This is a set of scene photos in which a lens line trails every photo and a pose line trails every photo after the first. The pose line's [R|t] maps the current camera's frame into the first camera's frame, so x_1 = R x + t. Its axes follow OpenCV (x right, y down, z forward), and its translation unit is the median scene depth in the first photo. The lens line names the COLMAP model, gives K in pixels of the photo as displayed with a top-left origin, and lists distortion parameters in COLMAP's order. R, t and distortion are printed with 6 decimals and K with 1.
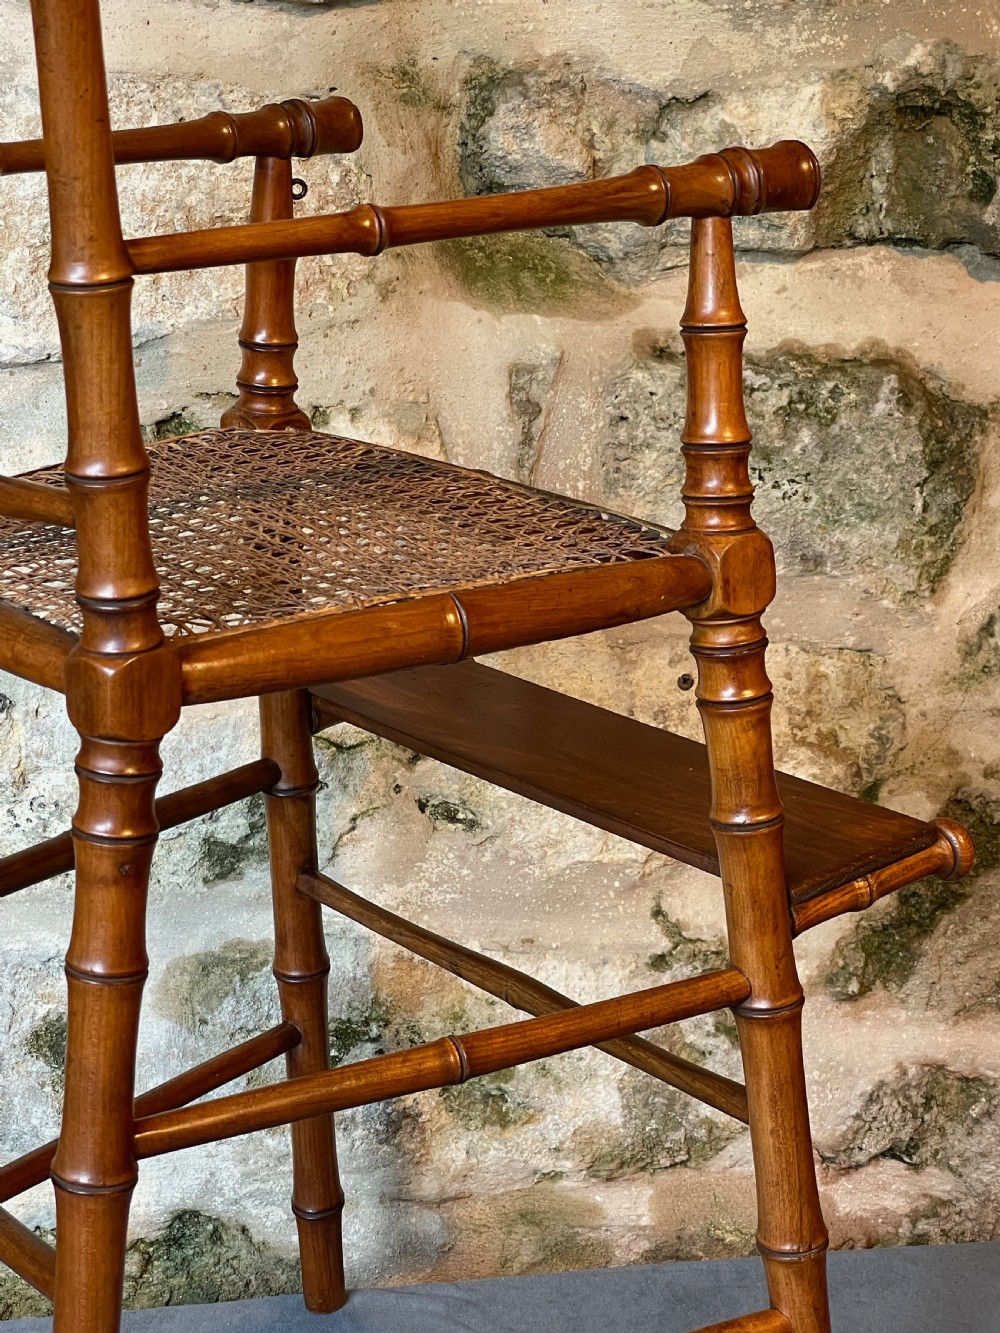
lens RADIAL K [[2618.1, 0, 490.4], [0, 2618.1, 668.8], [0, 0, 1]] dist [0.072510, 0.000000]
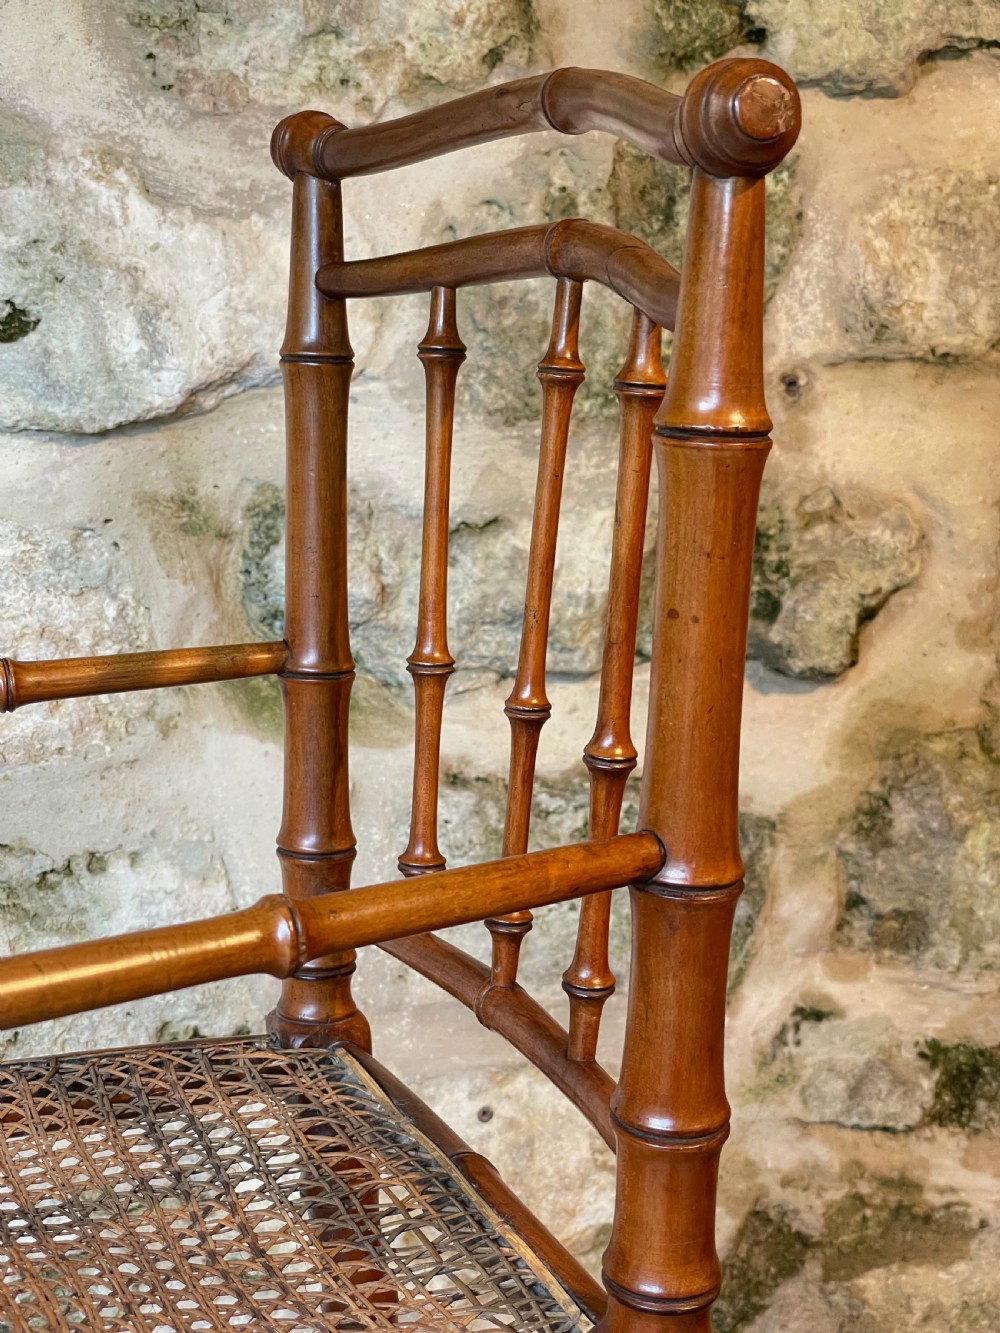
lens RADIAL K [[2020.8, 0, 512.1], [0, 2020.8, 650.1], [0, 0, 1]] dist [0.073965, 0.000000]
pose [[0.987558, -0.018372, 0.156177, -0.029141], [0.033205, 0.995121, -0.092908, -0.095452], [-0.153708, 0.096938, 0.983350, 0.250960]]
